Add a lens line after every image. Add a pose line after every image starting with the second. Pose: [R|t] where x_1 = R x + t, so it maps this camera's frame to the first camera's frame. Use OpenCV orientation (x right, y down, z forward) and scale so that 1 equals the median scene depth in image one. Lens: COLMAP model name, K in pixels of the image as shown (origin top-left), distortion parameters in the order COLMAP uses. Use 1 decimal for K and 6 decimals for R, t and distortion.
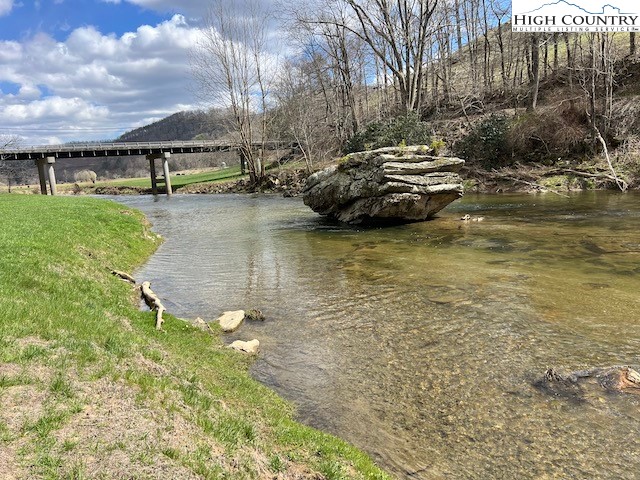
lens RADIAL K [[455.0, 0, 315.0], [0, 455.0, 235.9], [0, 0, 1]] dist [0.002359, -0.029506]
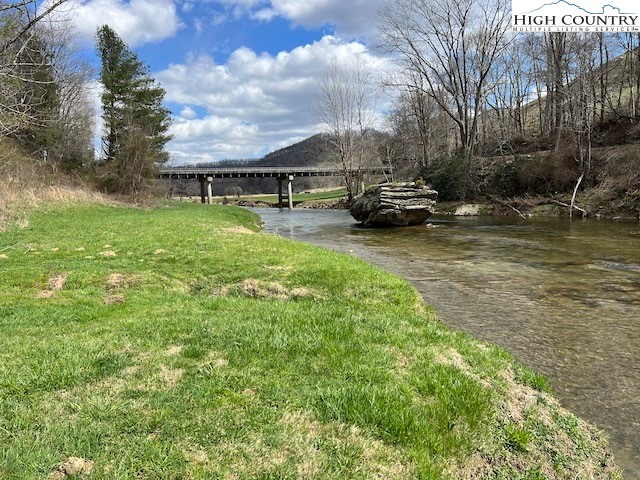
lens RADIAL K [[488.6, 0, 323.1], [0, 488.6, 242.3], [0, 0, 1]] dist [-0.002221, -0.005325]
pose [[0.959361, 0.063919, -0.274847, 0.155060], [-0.074090, 0.996892, -0.026776, 0.035059], [0.272281, 0.046051, 0.961115, -0.298851]]
